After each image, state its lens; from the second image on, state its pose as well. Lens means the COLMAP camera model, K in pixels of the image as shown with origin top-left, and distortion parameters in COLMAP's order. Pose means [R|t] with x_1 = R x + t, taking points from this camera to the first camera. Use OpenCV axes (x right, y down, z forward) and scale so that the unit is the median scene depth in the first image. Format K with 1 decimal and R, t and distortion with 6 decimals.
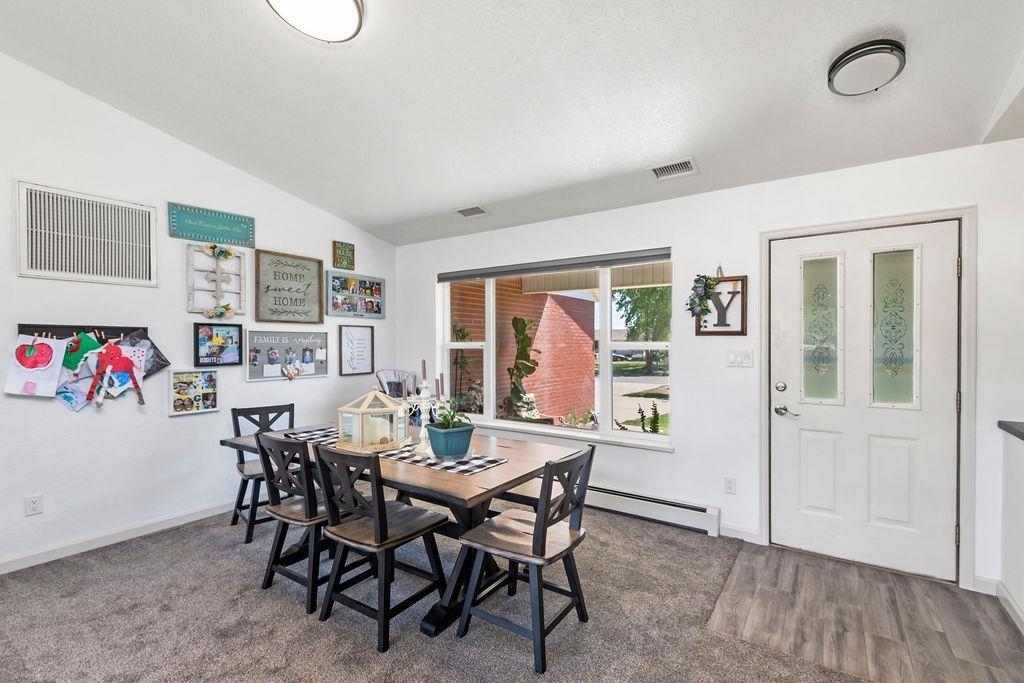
lens RADIAL K [[457.0, 0, 513.6], [0, 457.0, 347.7], [0, 0, 1]] dist [0.003627, -0.002647]
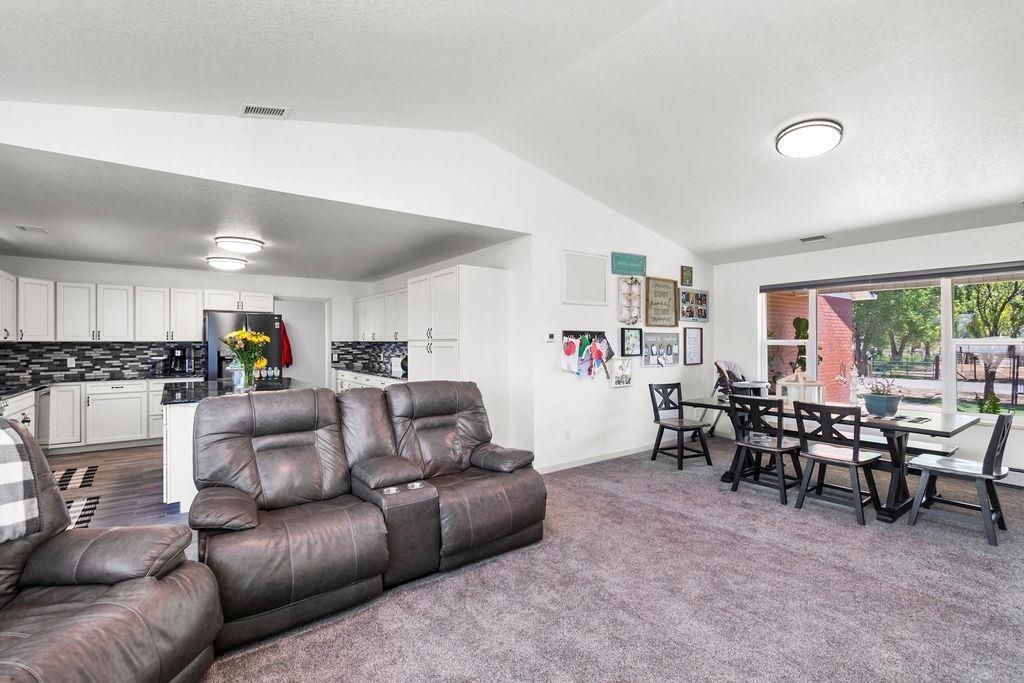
lens RADIAL K [[457.0, 0, 513.8], [0, 457.0, 338.9], [0, 0, 1]] dist [0.003627, -0.002647]
pose [[0.941542, -0.002577, -0.336887, -0.506023], [-0.001749, 0.999920, -0.012536, 0.002471], [0.336892, 0.012392, 0.941462, -0.561147]]
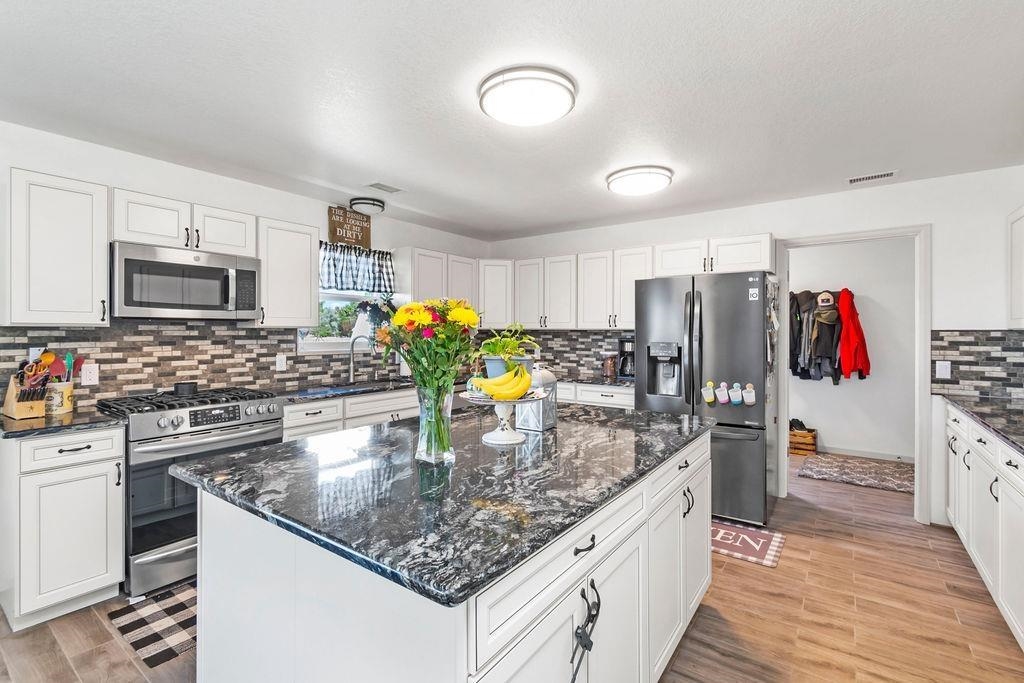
lens RADIAL K [[457.0, 0, 507.0], [0, 457.0, 338.7], [0, 0, 1]] dist [0.003627, -0.002647]
pose [[-0.043526, 0.014607, -0.998945, -1.155782], [-0.011100, 0.999824, 0.015104, 0.001803], [0.998991, 0.011746, -0.043357, 0.443828]]
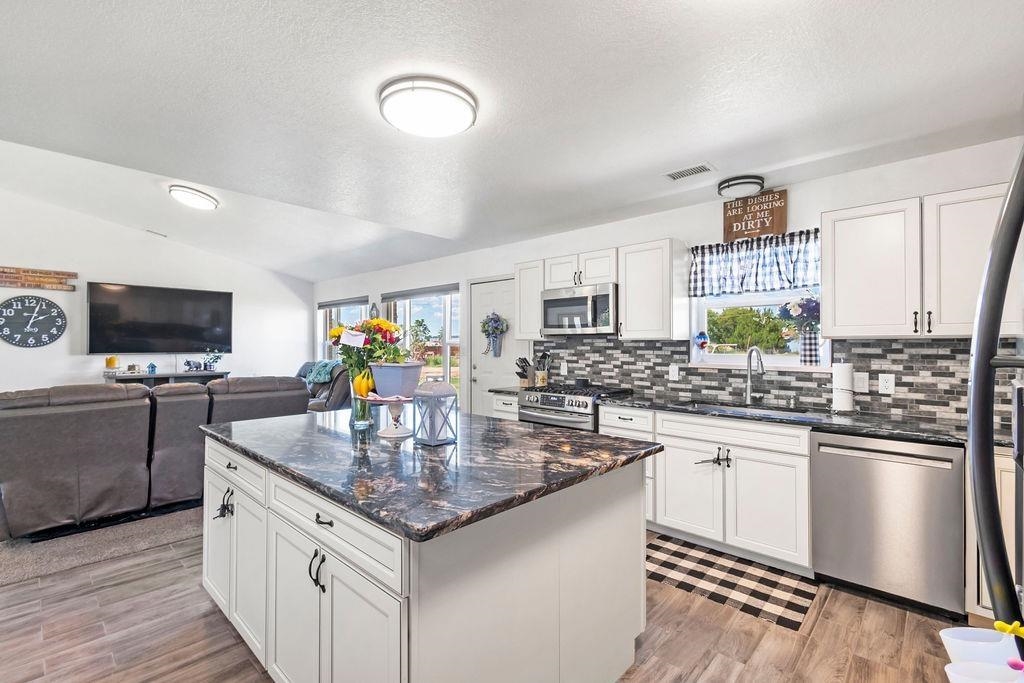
lens RADIAL K [[457.0, 0, 516.6], [0, 457.0, 343.6], [0, 0, 1]] dist [0.003627, -0.002647]
pose [[-0.986098, 0.000602, 0.166165, -1.936881], [0.002054, 0.999961, 0.008568, -0.001806], [-0.166153, 0.008790, -0.986061, 0.993007]]
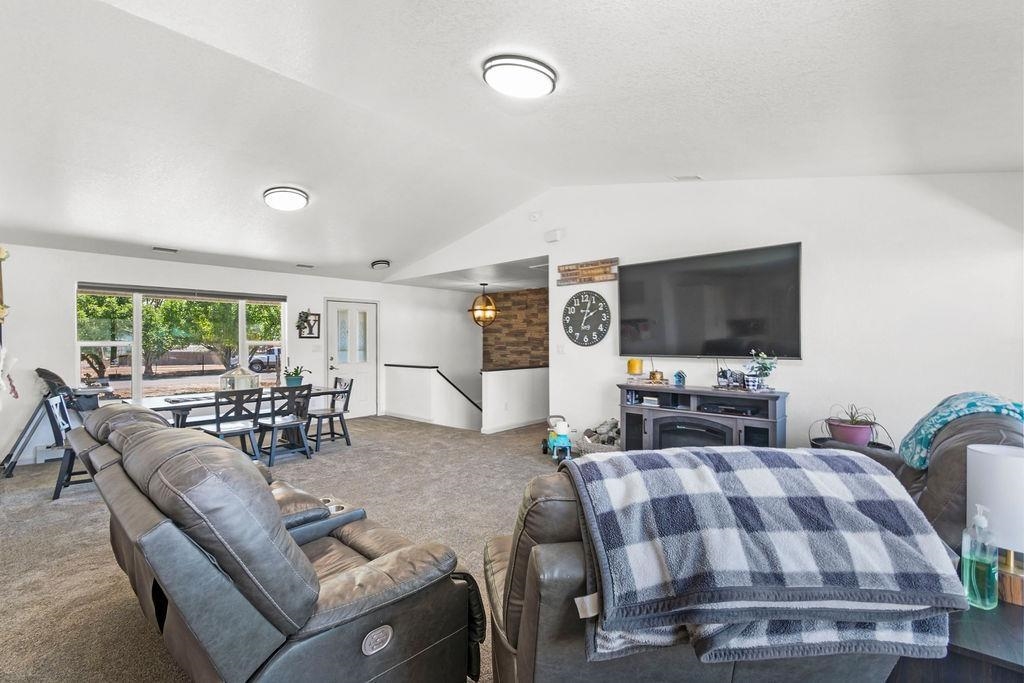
lens RADIAL K [[457.0, 0, 499.2], [0, 457.0, 340.0], [0, 0, 1]] dist [0.003627, -0.002647]
pose [[0.160741, 0.003826, 0.986989, -1.502350], [0.012352, 0.999906, -0.005888, 0.006982], [-0.986919, 0.013138, 0.160679, -0.292043]]
